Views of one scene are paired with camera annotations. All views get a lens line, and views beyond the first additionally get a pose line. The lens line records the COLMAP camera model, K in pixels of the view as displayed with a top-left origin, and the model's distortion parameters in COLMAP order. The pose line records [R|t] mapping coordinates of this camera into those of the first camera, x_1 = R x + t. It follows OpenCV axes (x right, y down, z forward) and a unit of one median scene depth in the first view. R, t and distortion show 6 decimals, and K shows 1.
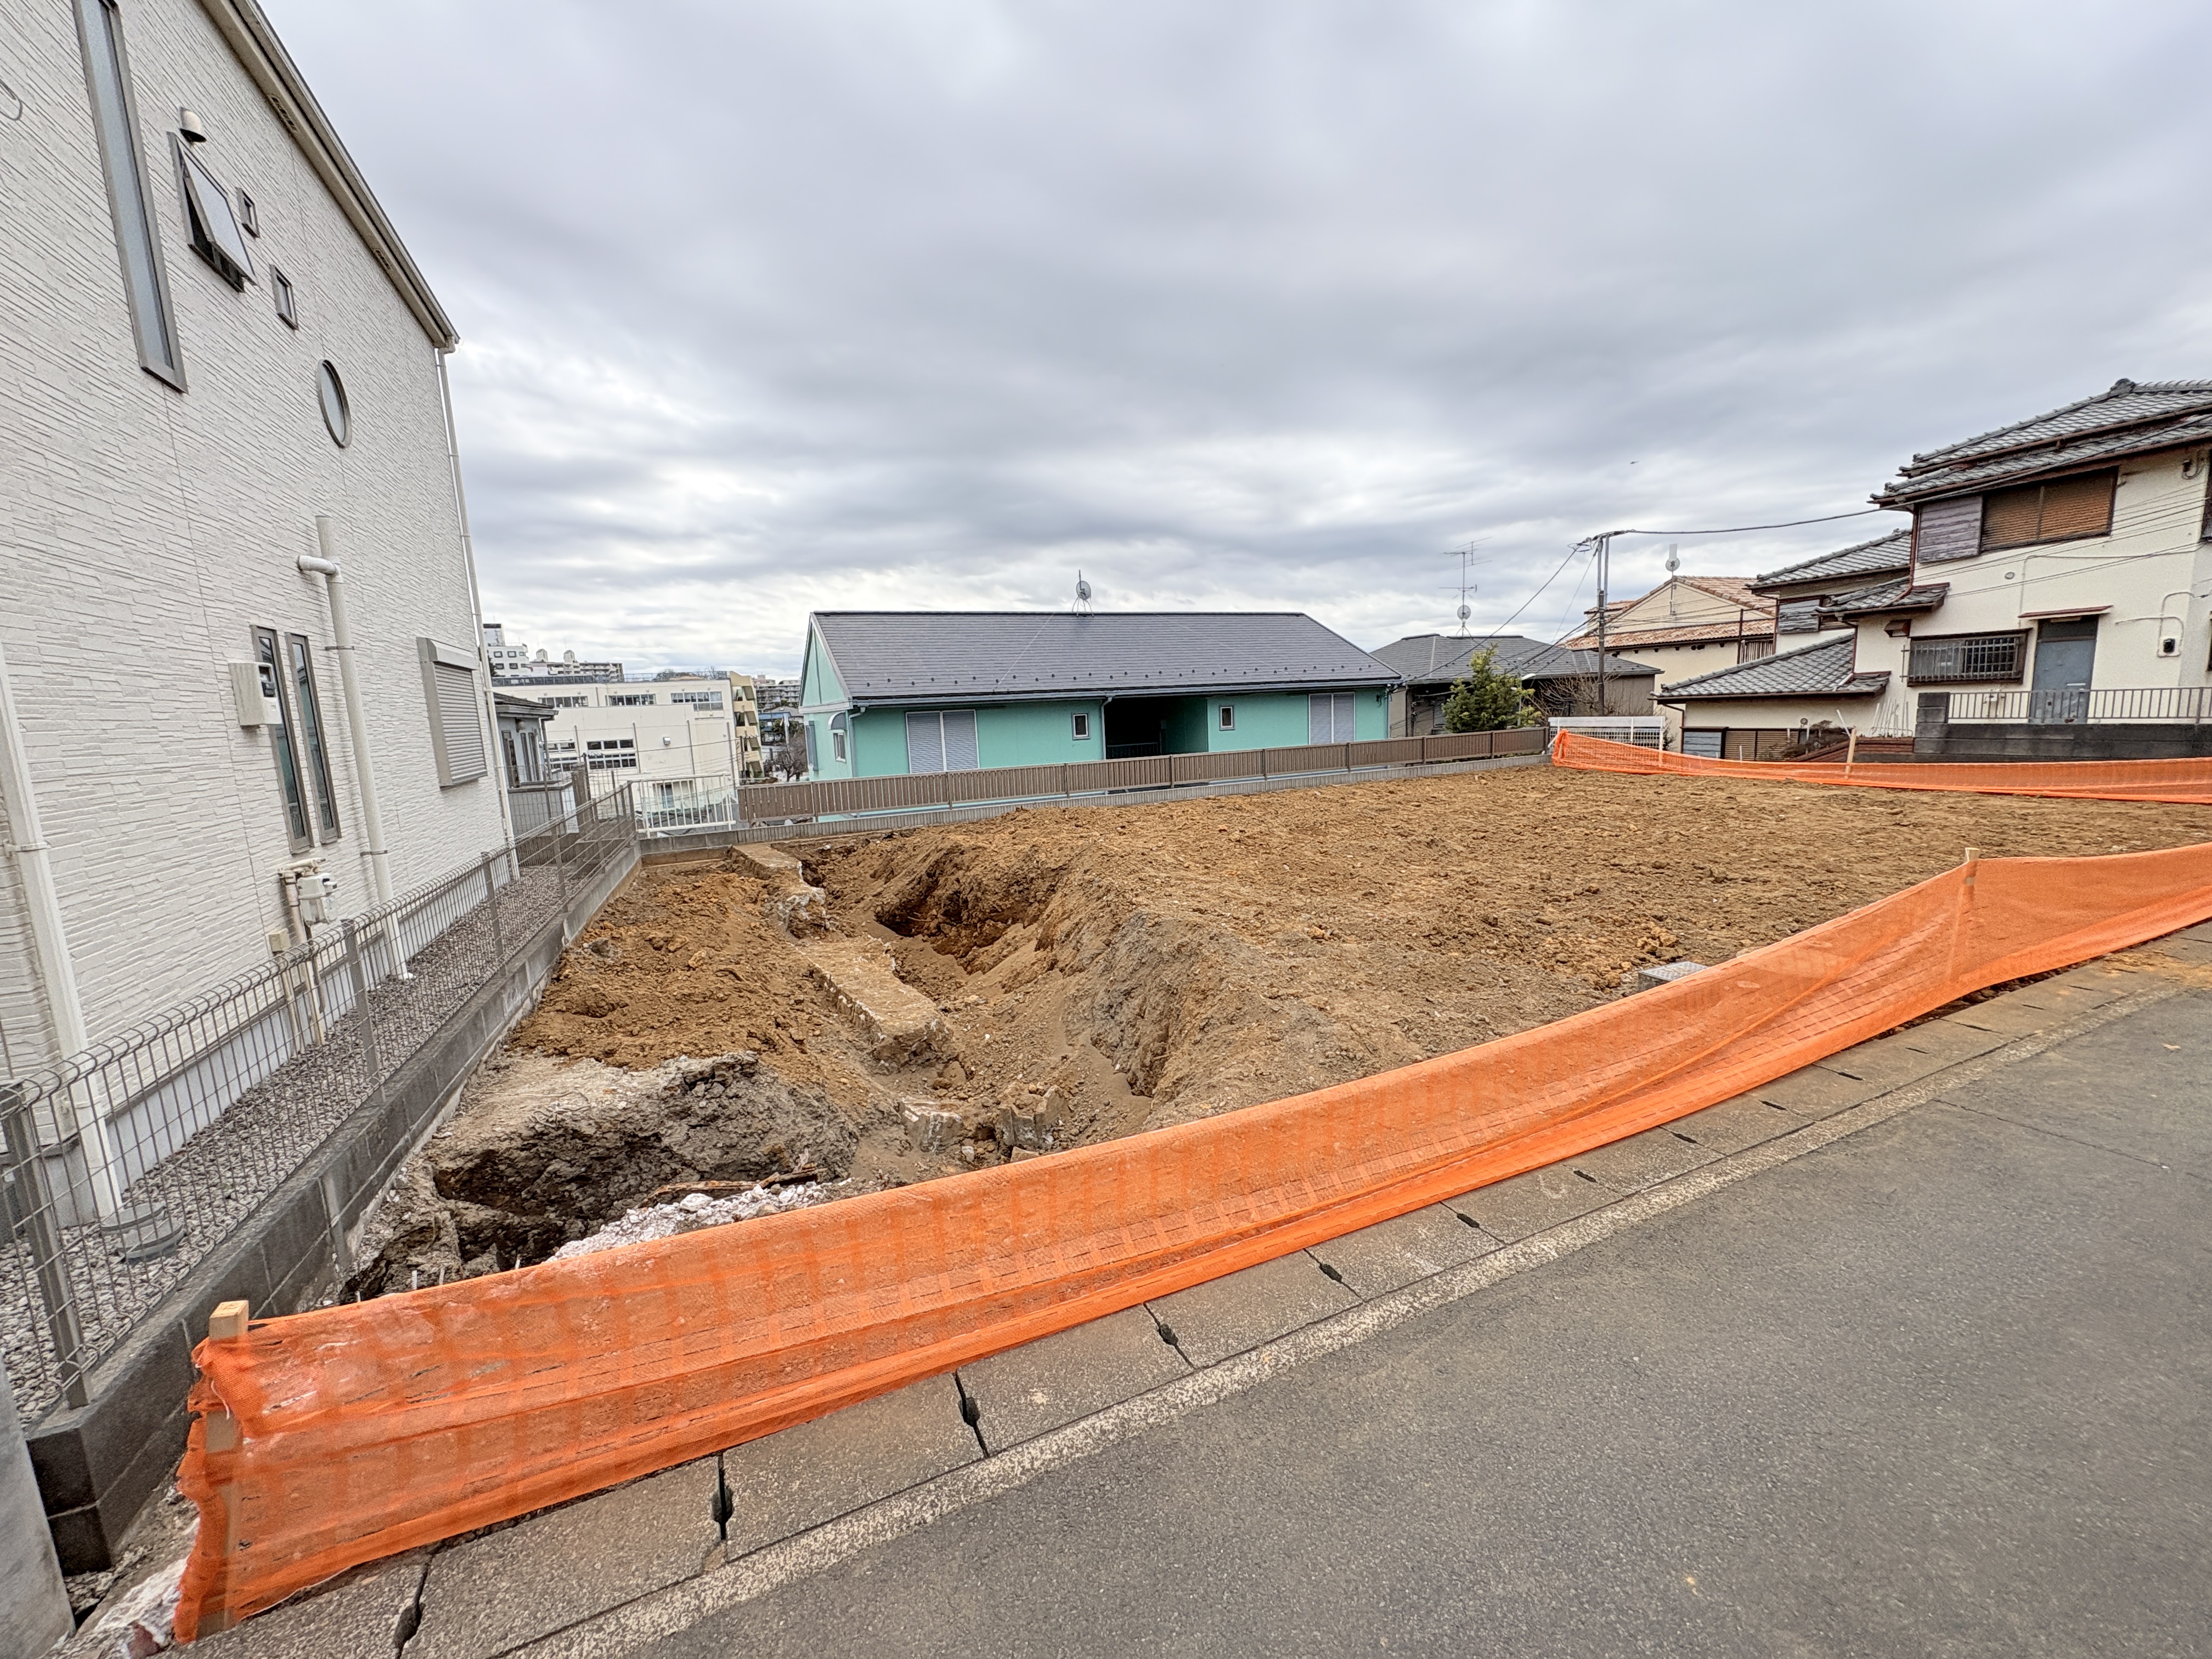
lens RADIAL K [[883.1, 0, 1109.1], [0, 883.1, 835.4], [0, 0, 1]] dist [0.000833, 0.000219]
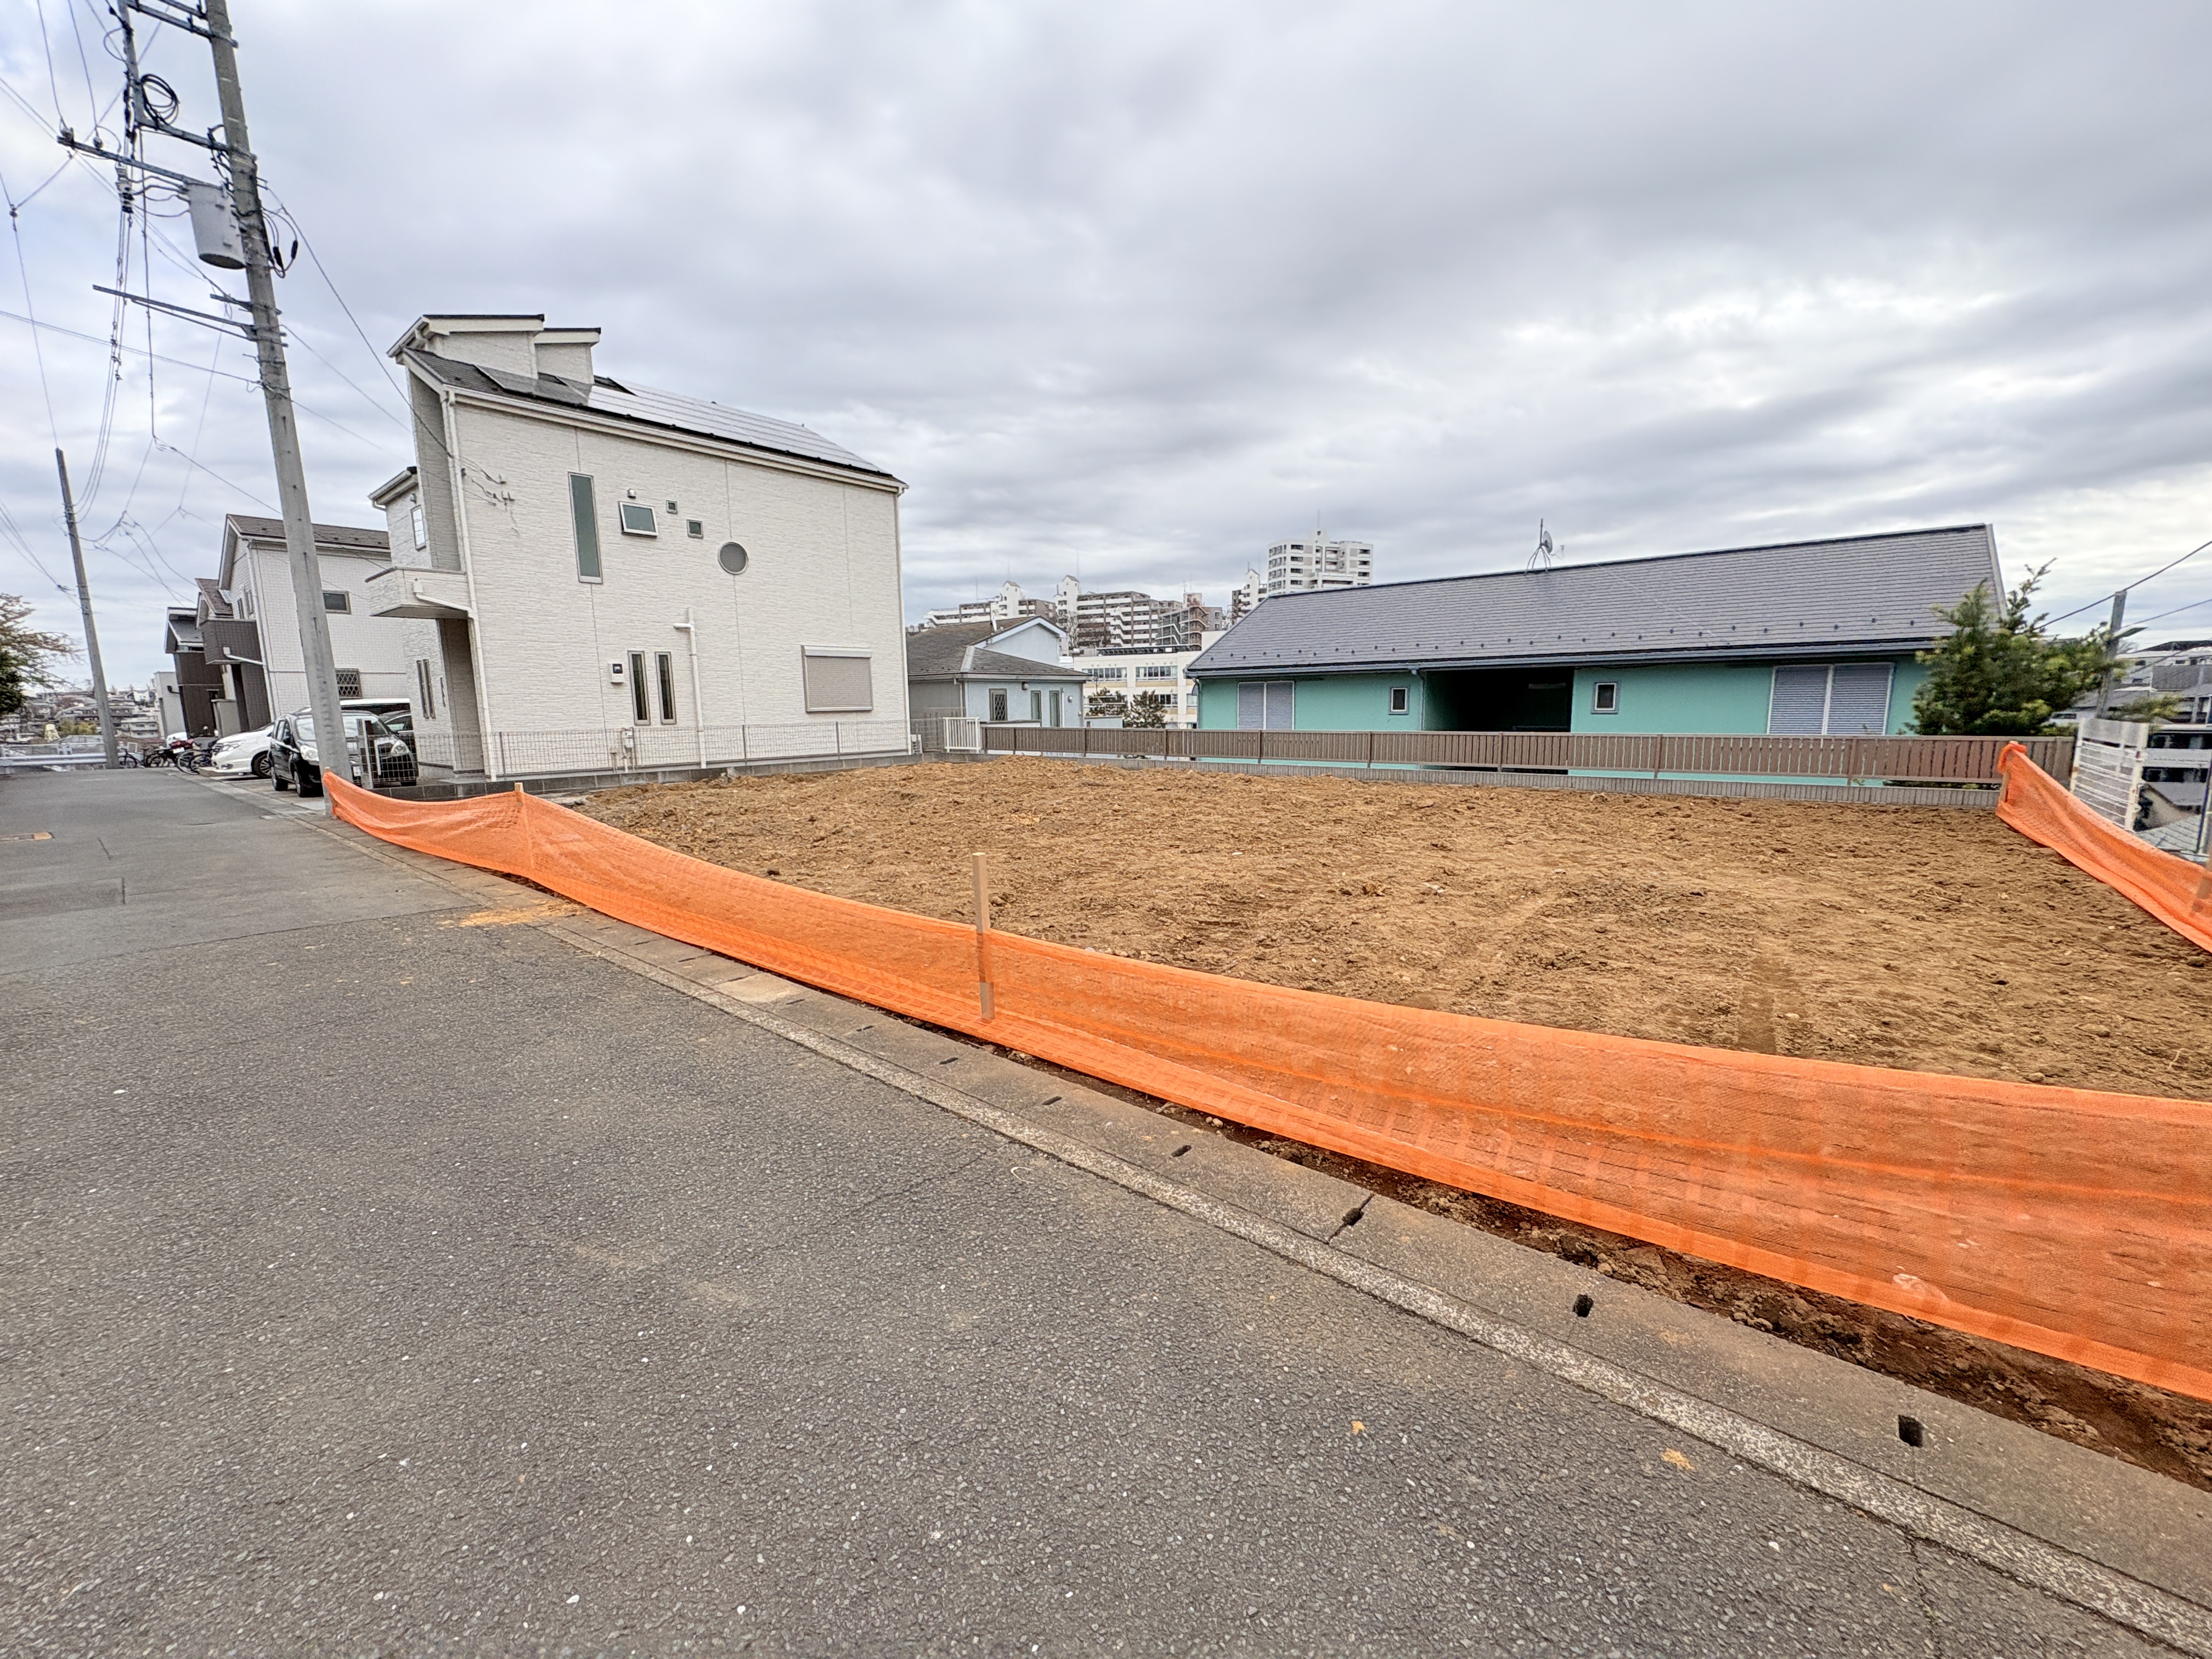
lens RADIAL K [[883.0, 0, 1107.0], [0, 883.0, 830.4], [0, 0, 1]] dist [-0.000188, 0.000012]
pose [[0.422455, 0.167575, -0.890758, 2.062865], [-0.137003, 0.983275, 0.120004, -0.169048], [0.895970, 0.071340, 0.438347, 0.923334]]
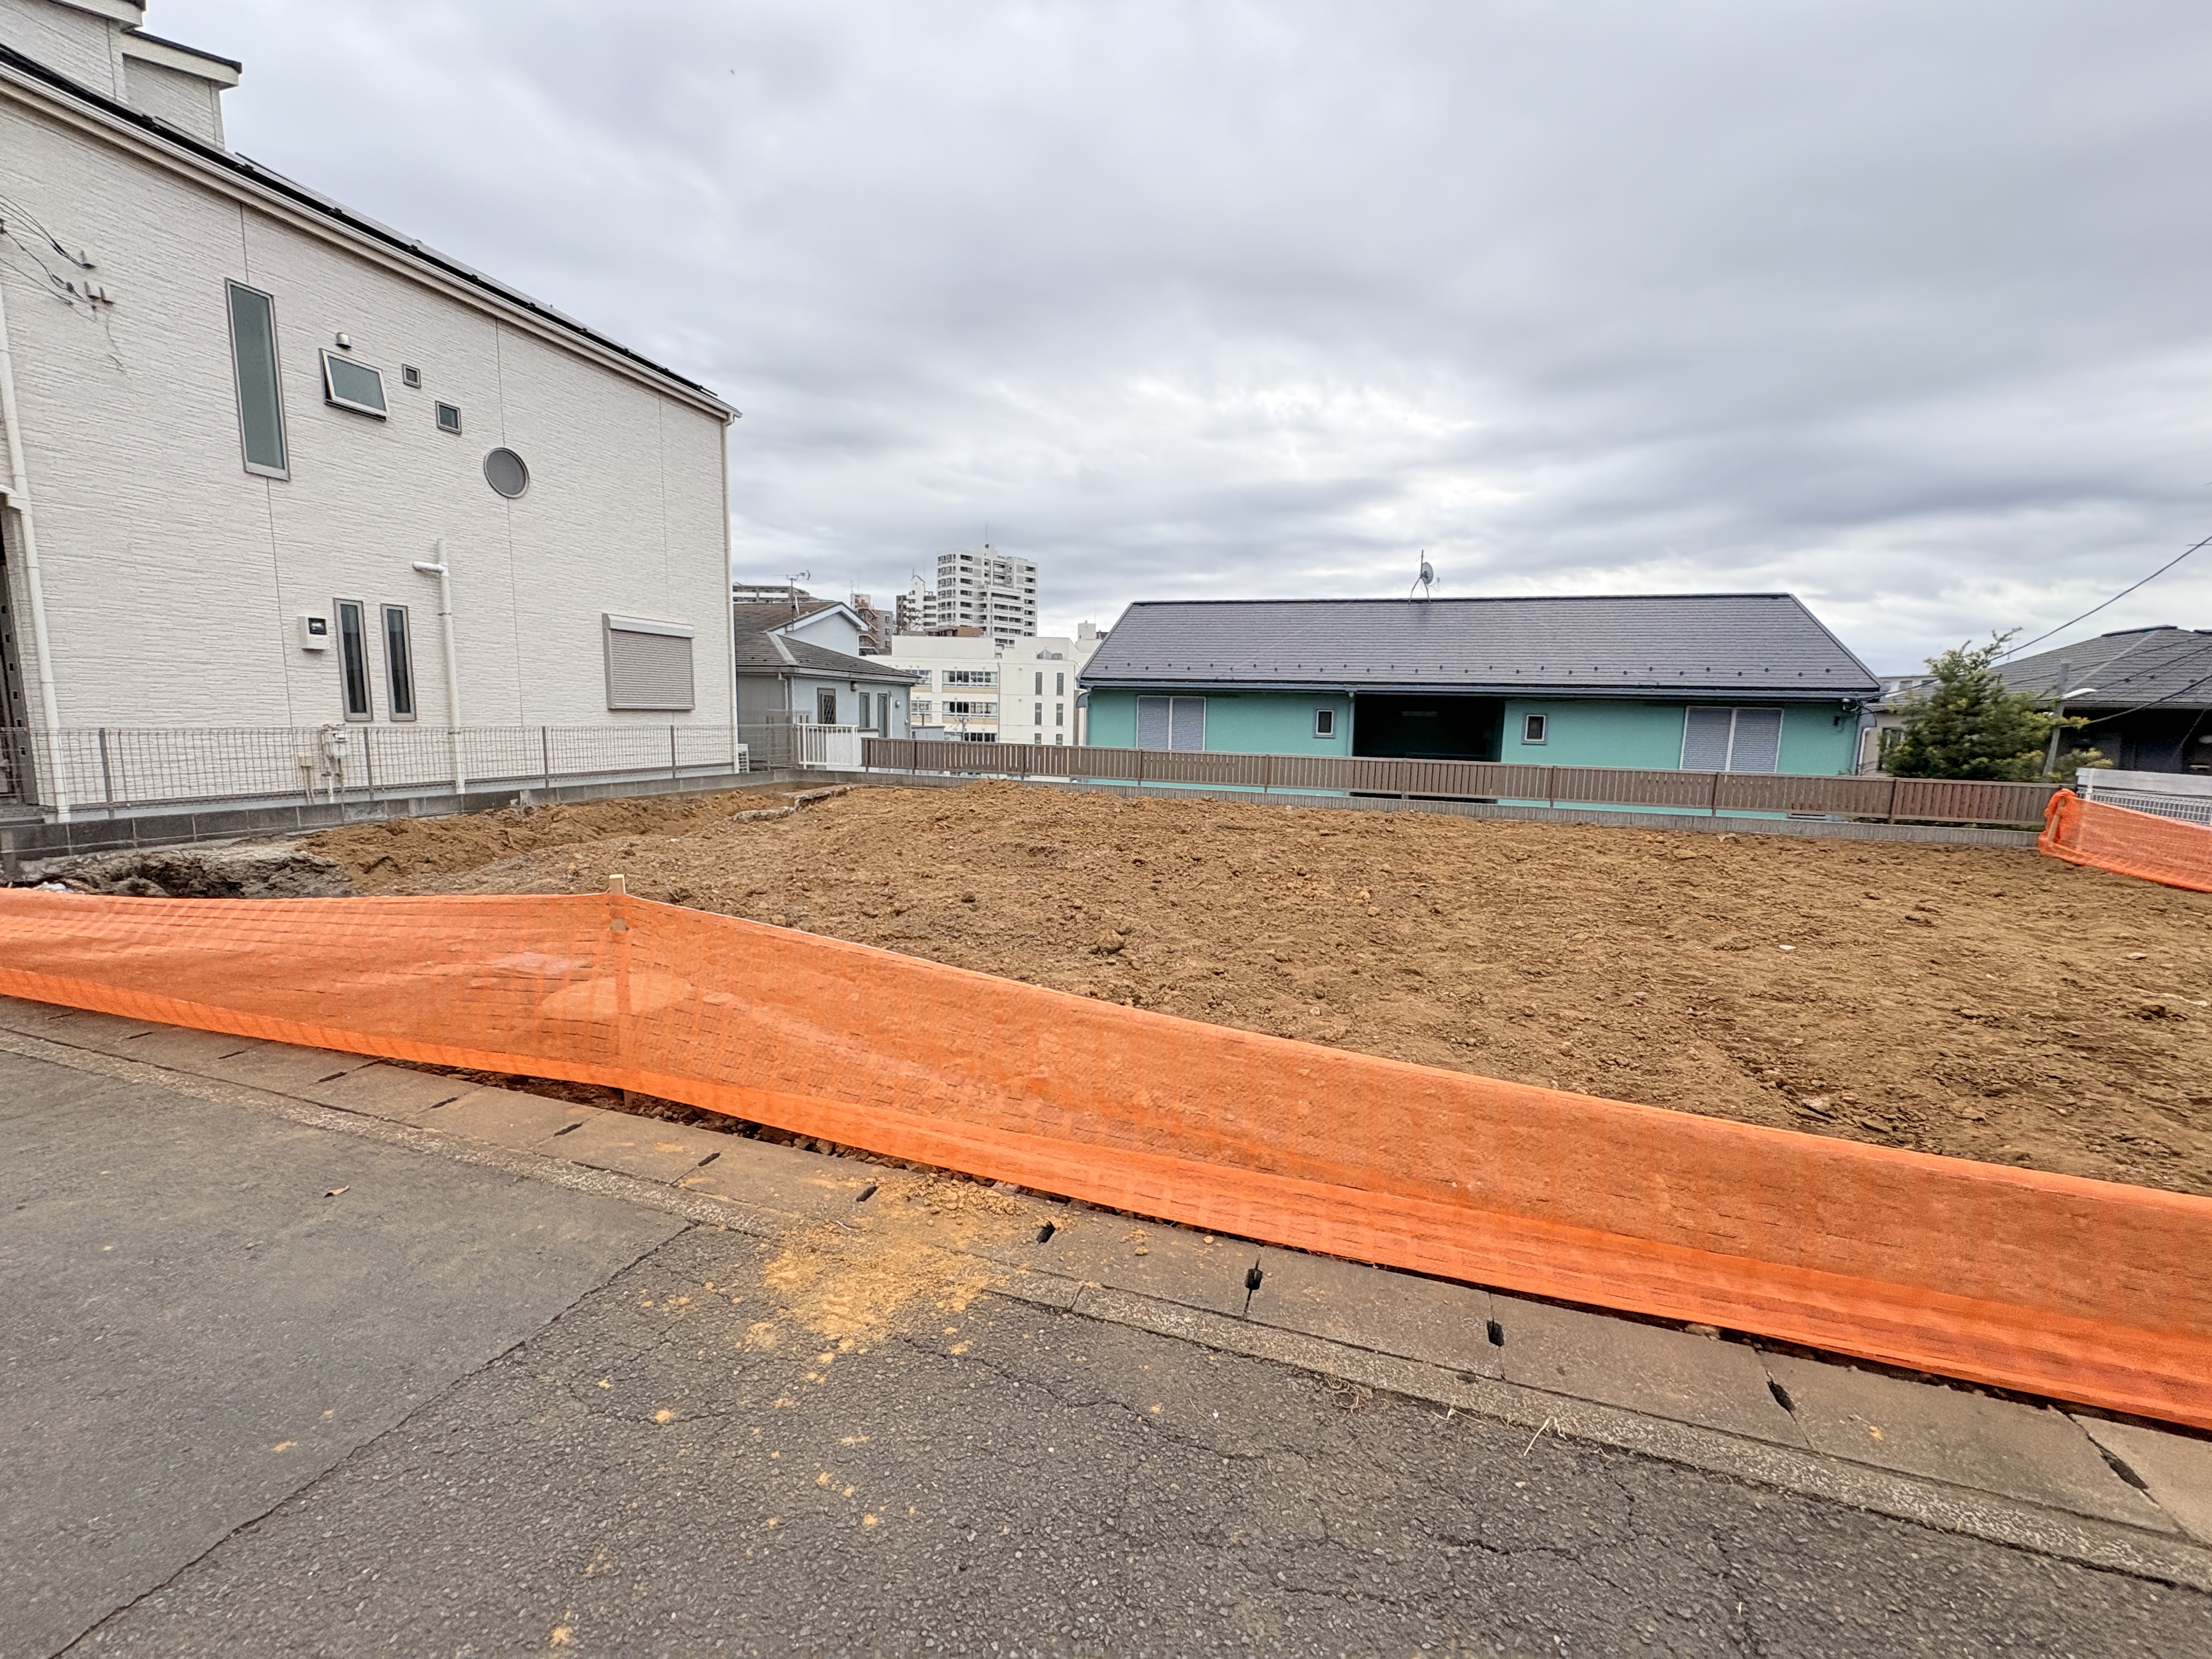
lens RADIAL K [[883.8, 0, 1106.6], [0, 883.8, 829.7], [0, 0, 1]] dist [0.000895, -0.000063]
pose [[0.731241, 0.151645, -0.665049, 1.237153], [-0.158189, 0.986095, 0.050916, -0.080856], [0.663523, 0.067972, 0.745062, 0.552648]]
